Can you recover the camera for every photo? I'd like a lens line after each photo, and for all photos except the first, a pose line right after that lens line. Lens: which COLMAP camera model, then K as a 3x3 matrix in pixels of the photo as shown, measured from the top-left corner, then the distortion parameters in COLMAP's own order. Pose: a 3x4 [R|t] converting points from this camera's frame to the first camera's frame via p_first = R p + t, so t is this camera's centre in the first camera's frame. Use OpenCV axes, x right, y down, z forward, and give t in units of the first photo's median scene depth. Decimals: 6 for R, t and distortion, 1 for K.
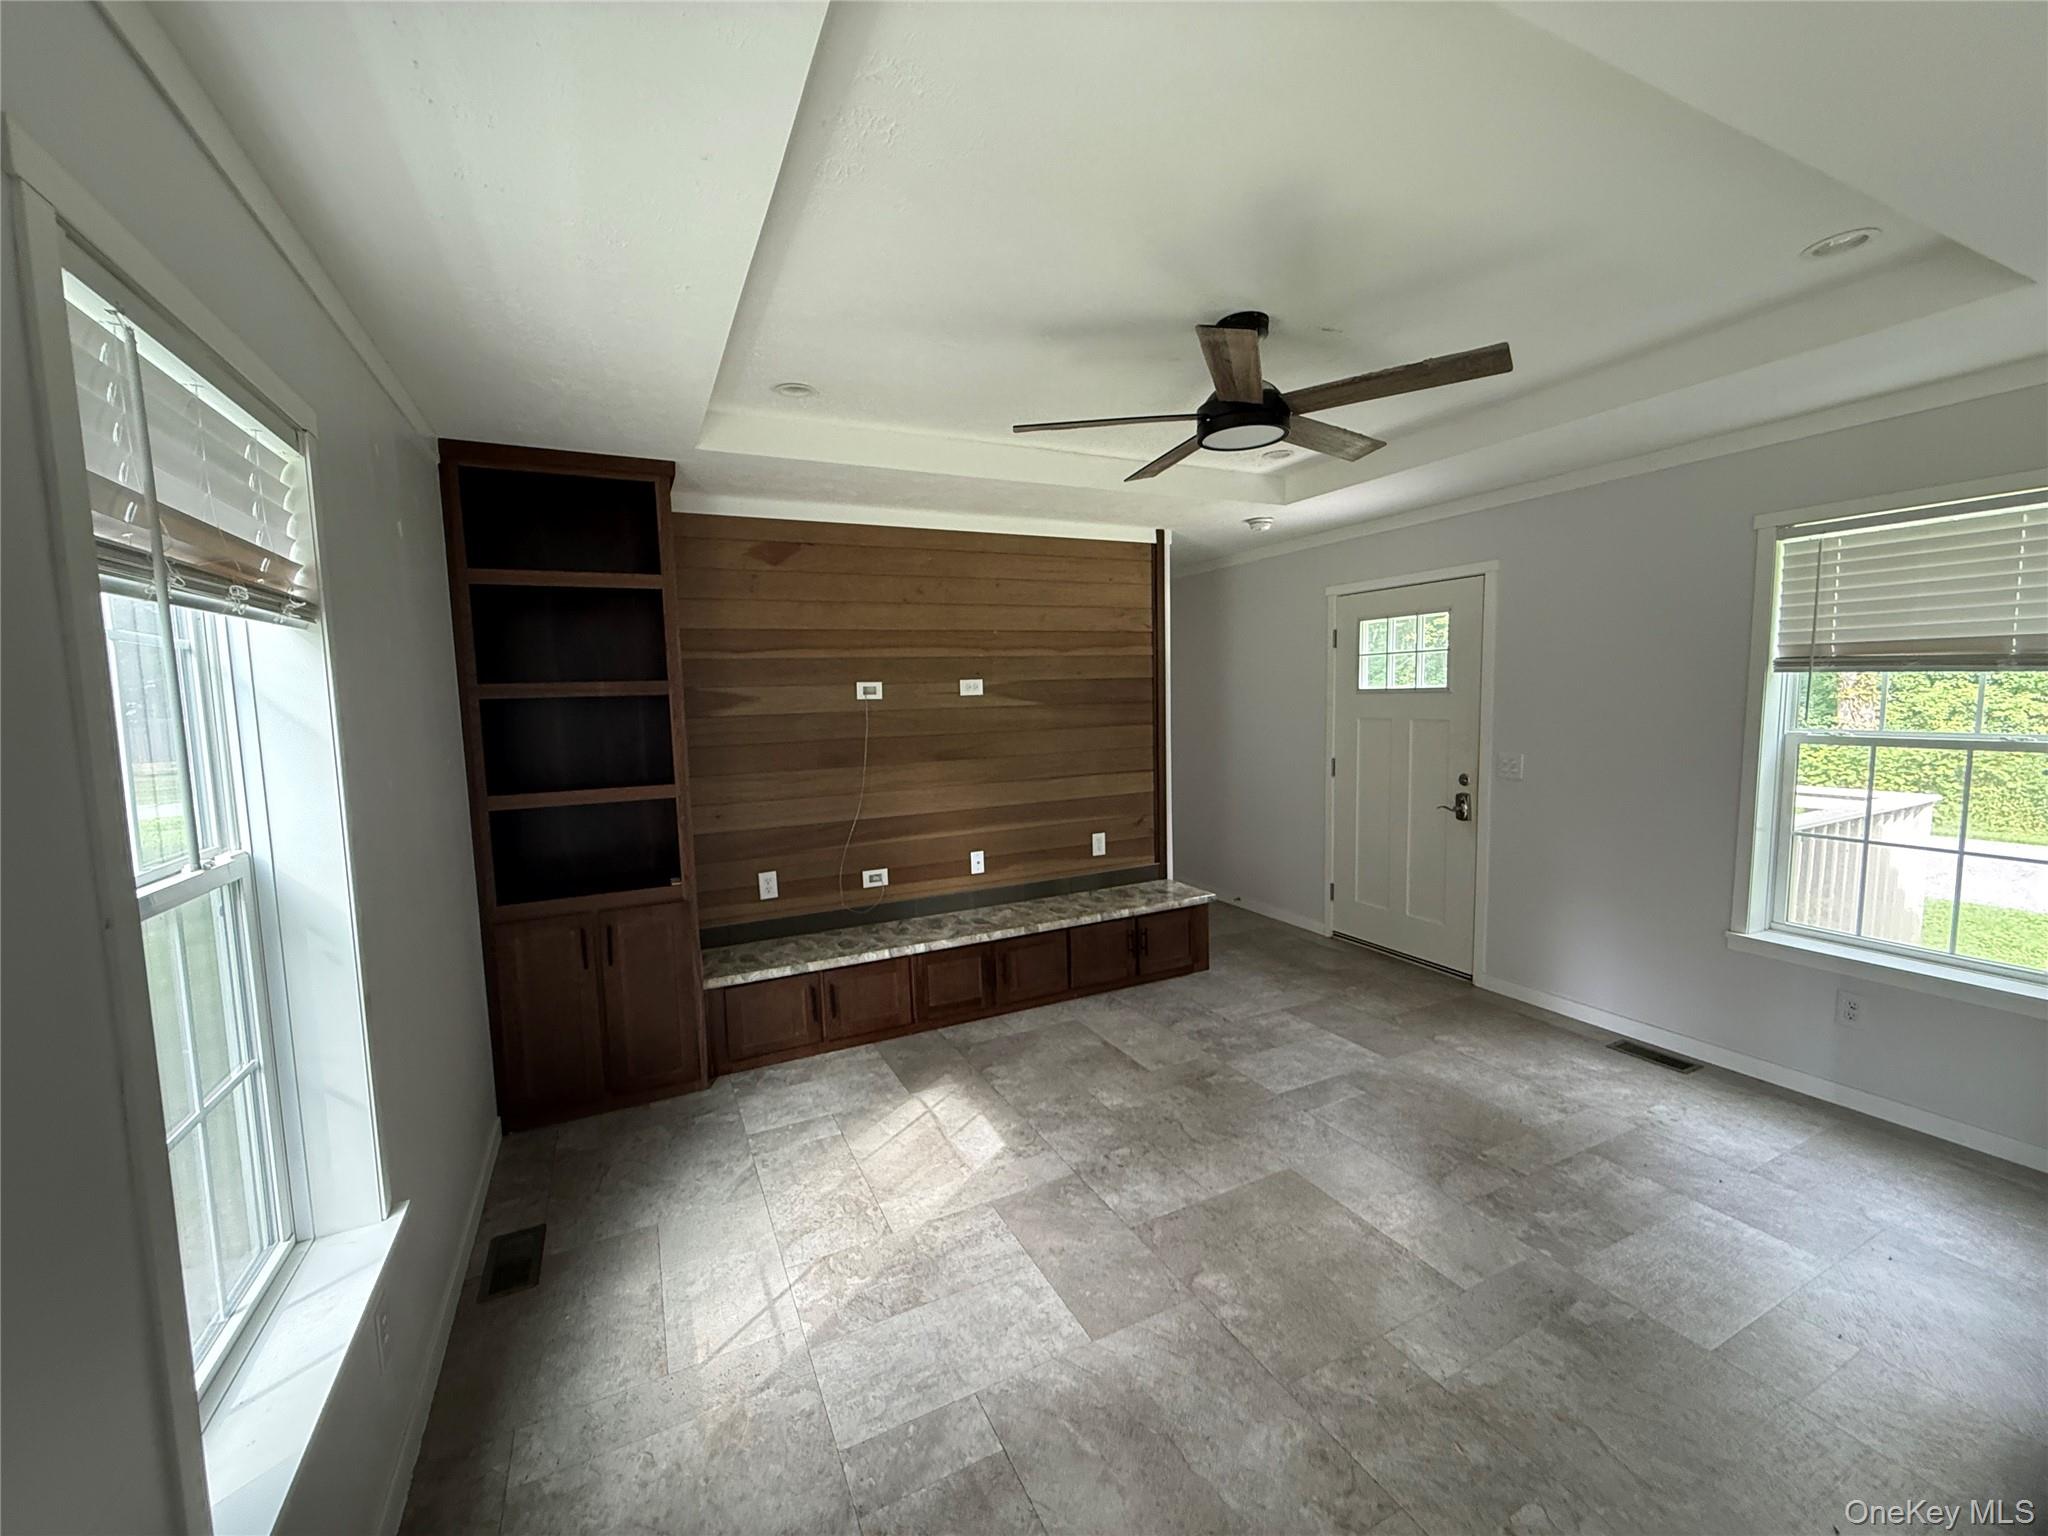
lens RADIAL K [[819.5, 0, 1015.3], [0, 819.5, 767.9], [0, 0, 1]] dist [0.002824, -0.001392]
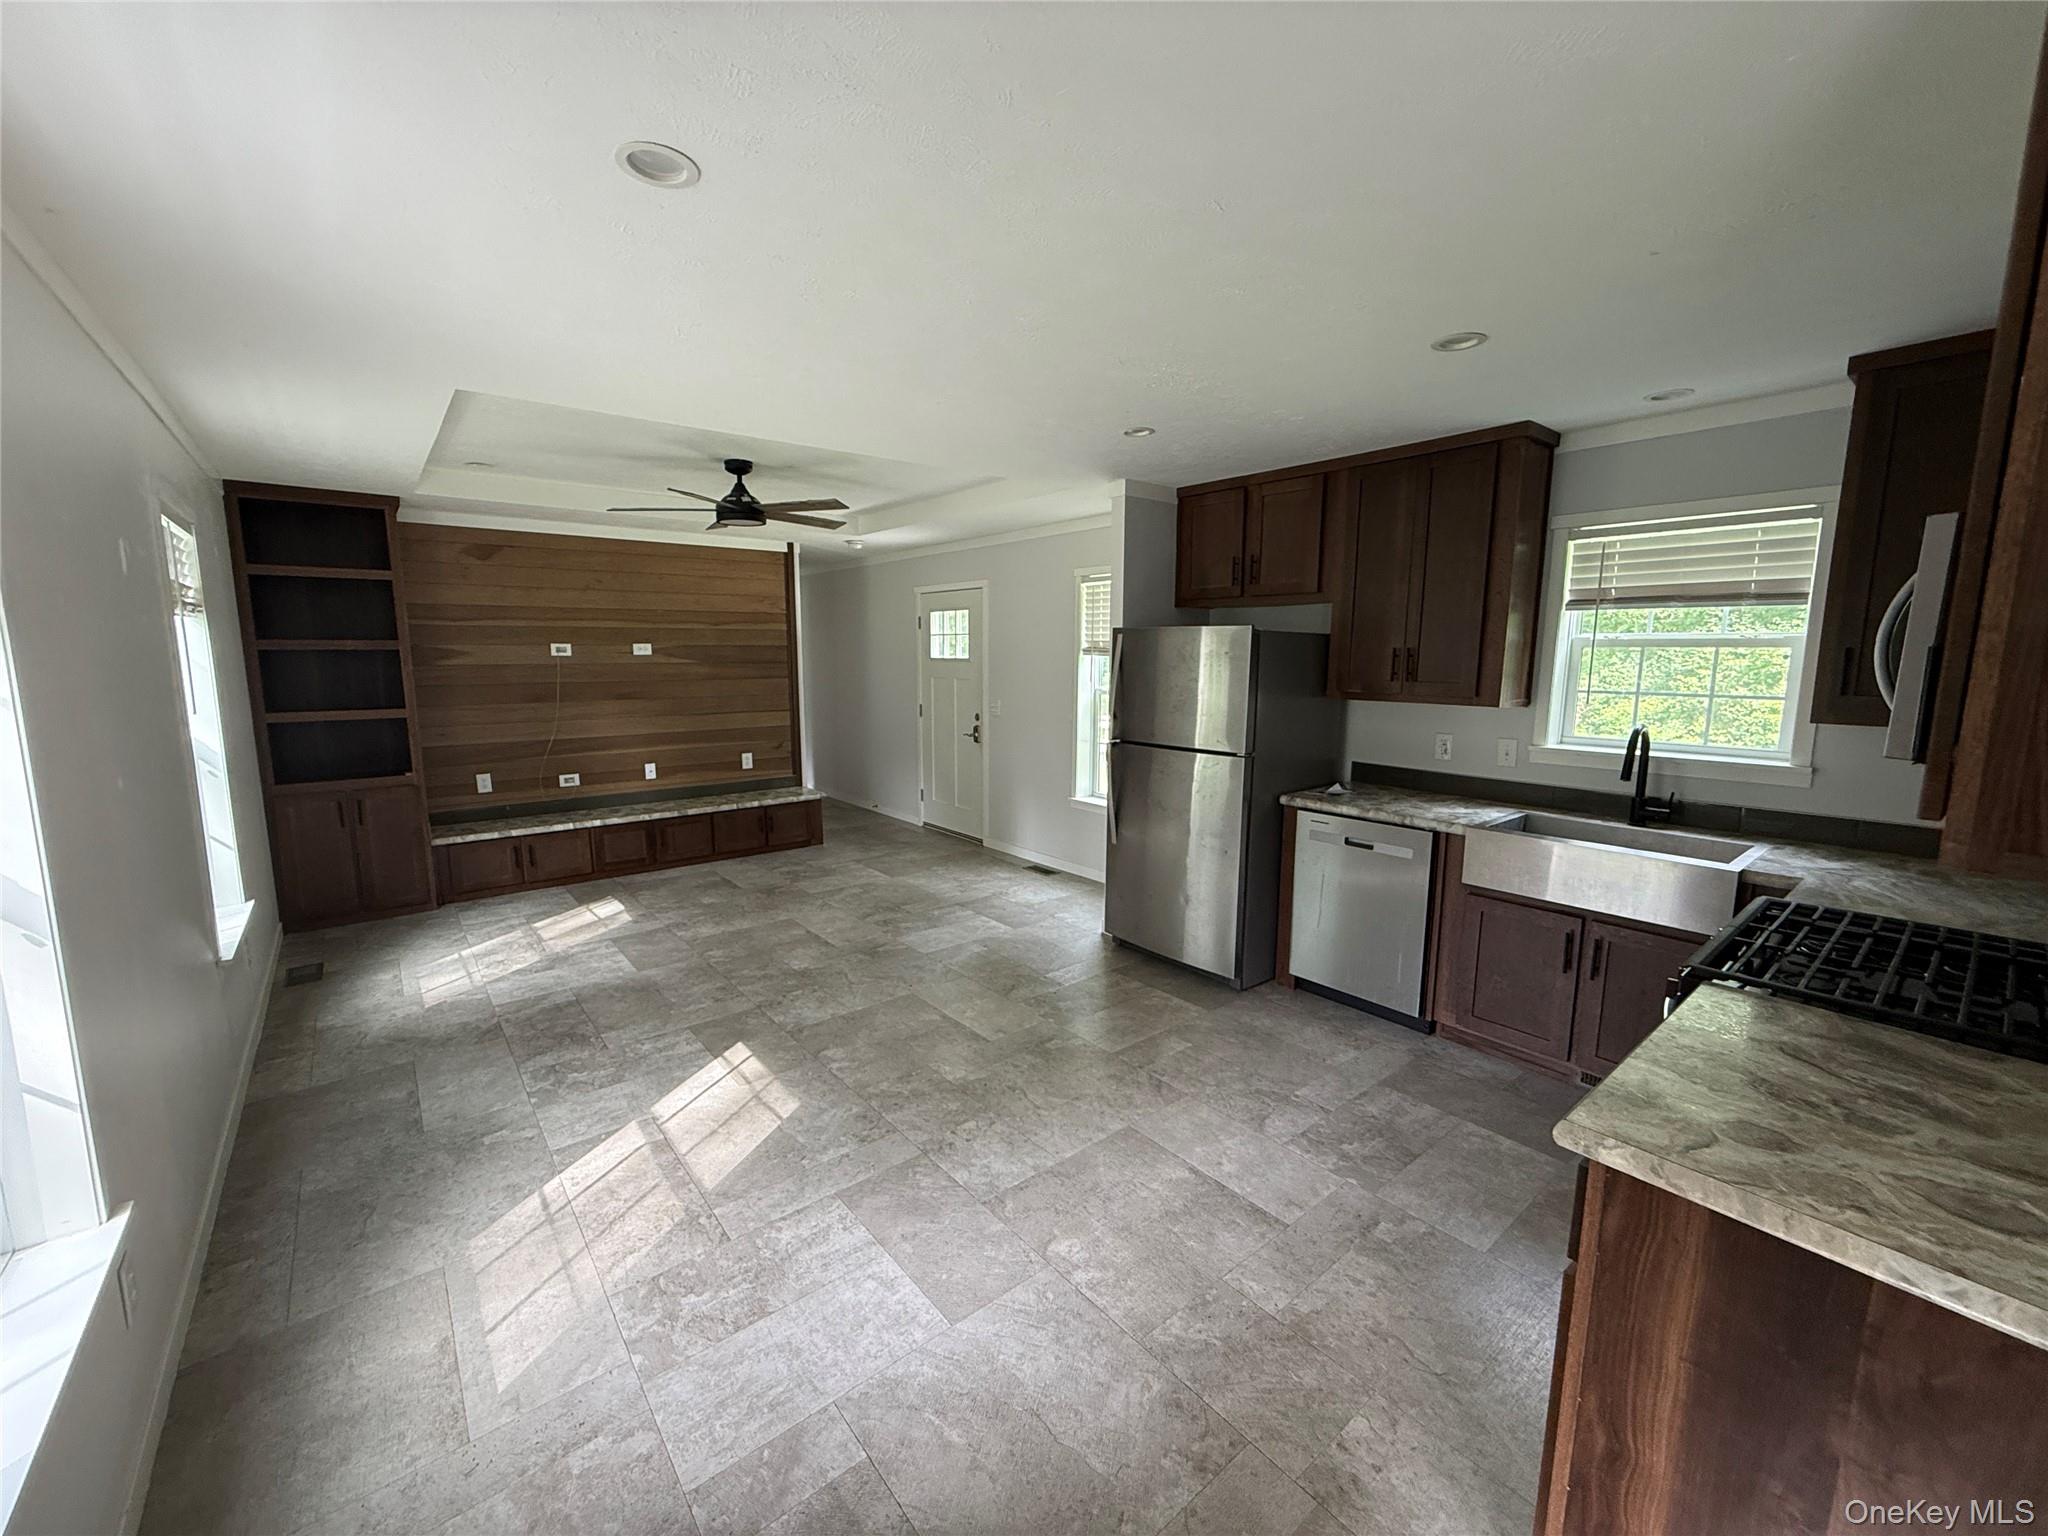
lens RADIAL K [[819.5, 0, 1016.2], [0, 819.5, 770.5], [0, 0, 1]] dist [0.002824, -0.001392]
pose [[0.974344, -0.004656, 0.225016, 0.284417], [-0.006679, 0.998747, 0.049587, 0.042134], [-0.224965, -0.049818, 0.973093, -0.611248]]
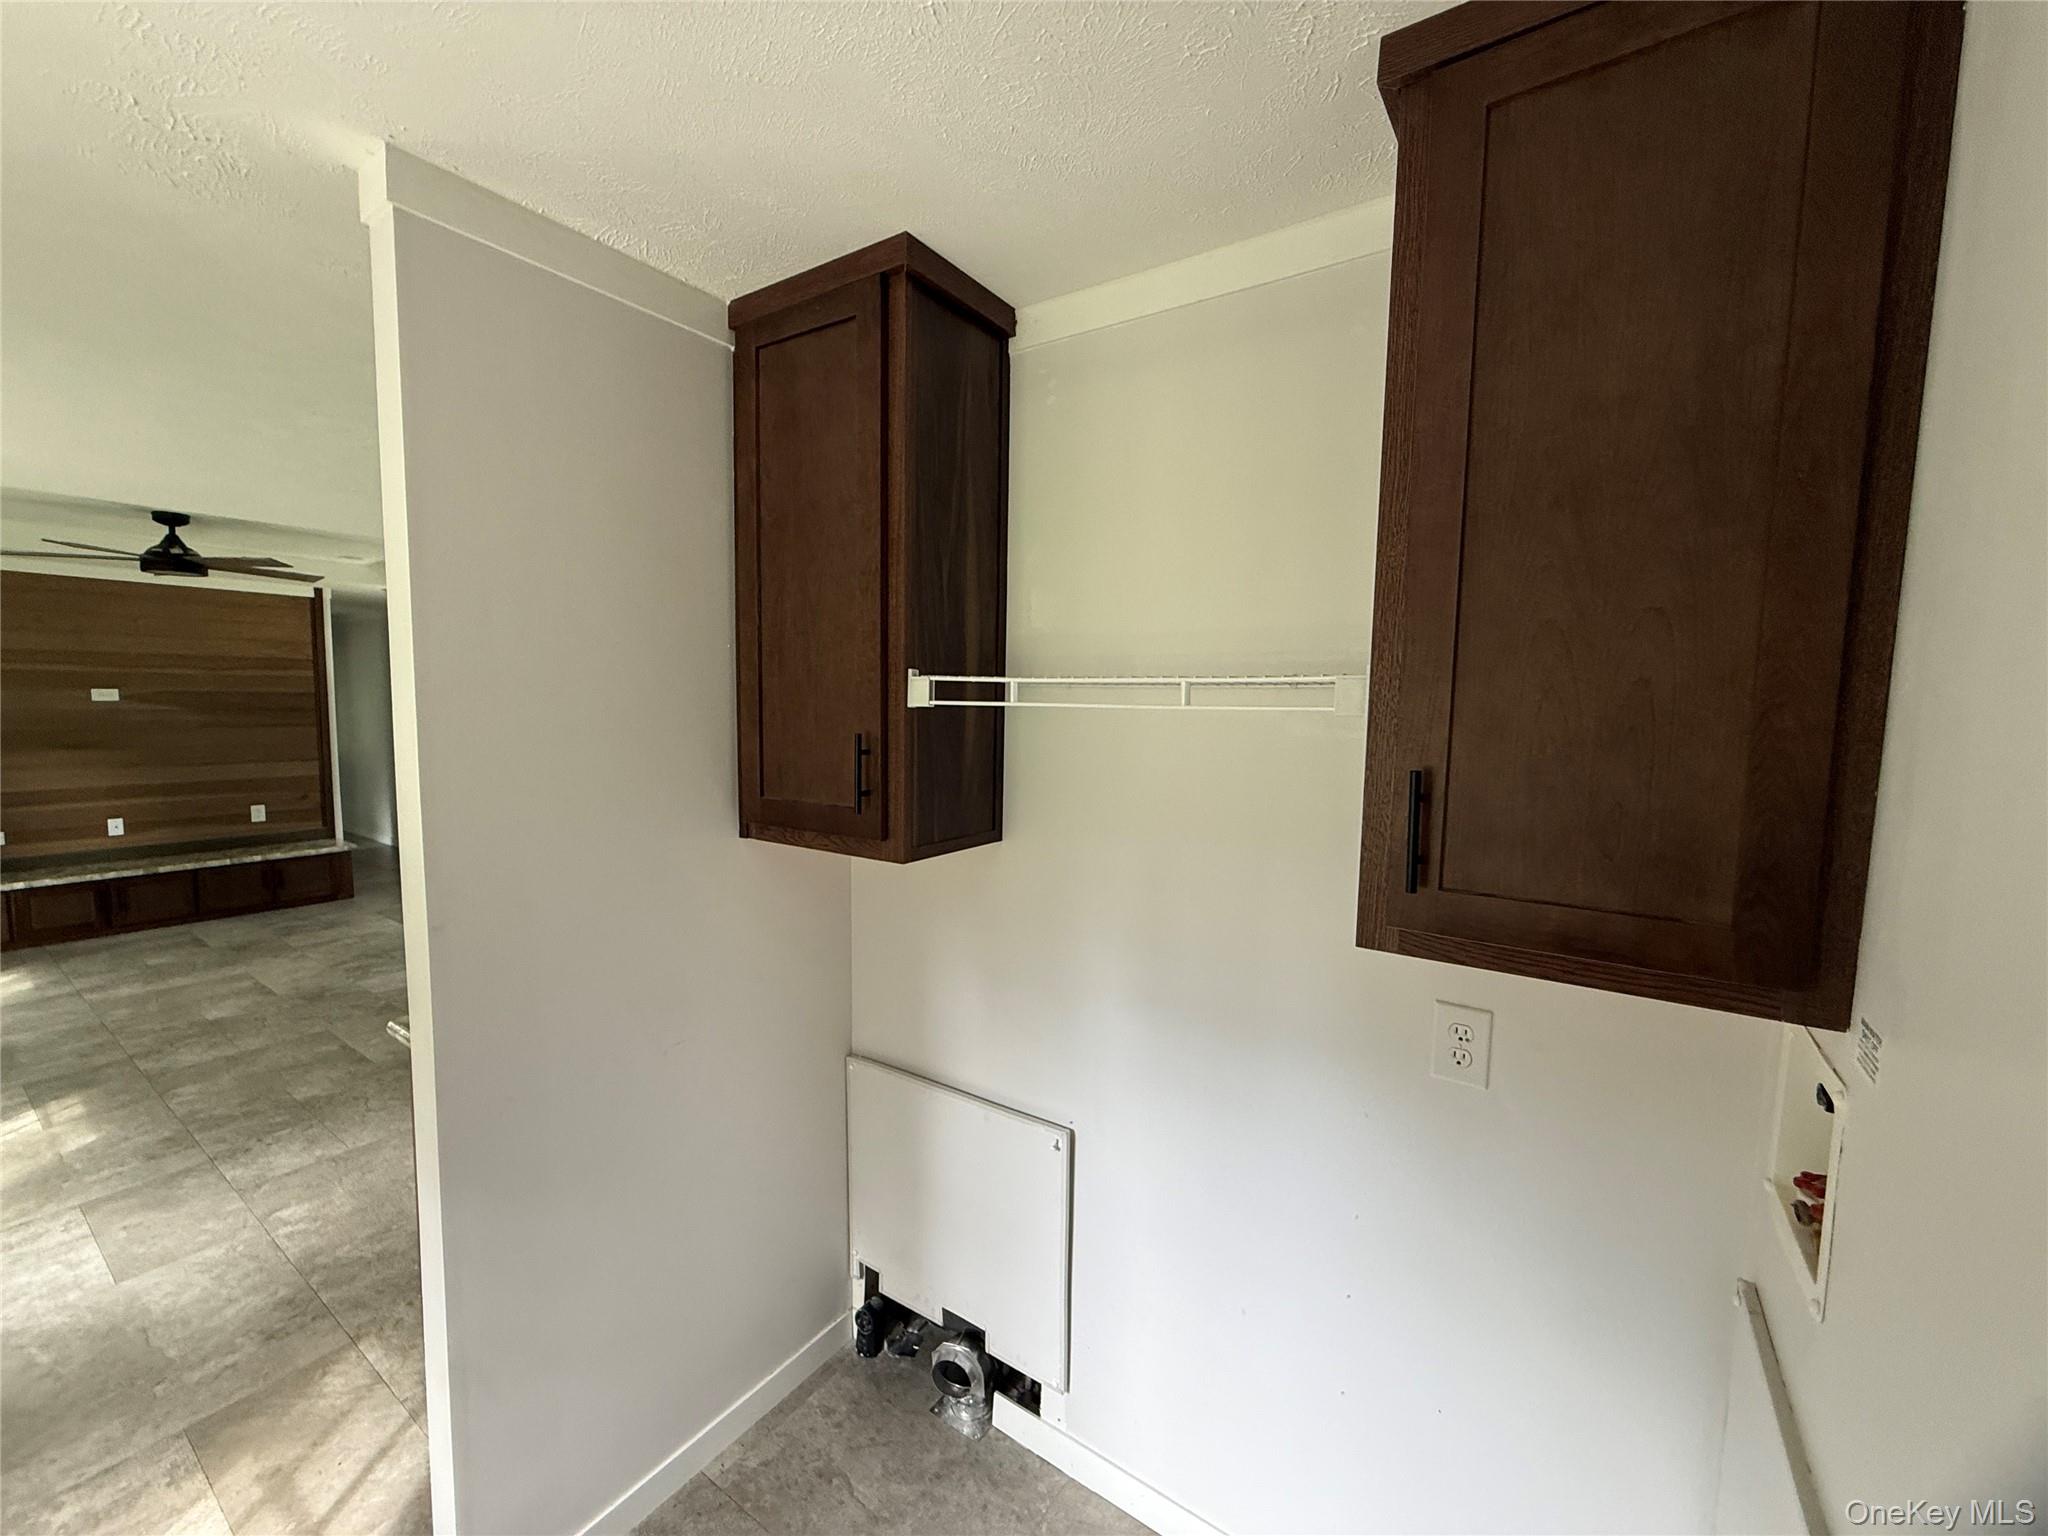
lens RADIAL K [[819.5, 0, 1018.2], [0, 819.5, 766.3], [0, 0, 1]] dist [0.002824, -0.001392]
pose [[0.870207, 0.000057, 0.492686, 0.631860], [0.006098, 0.999922, -0.010887, 0.044883], [-0.492648, 0.012479, 0.870139, -0.968148]]
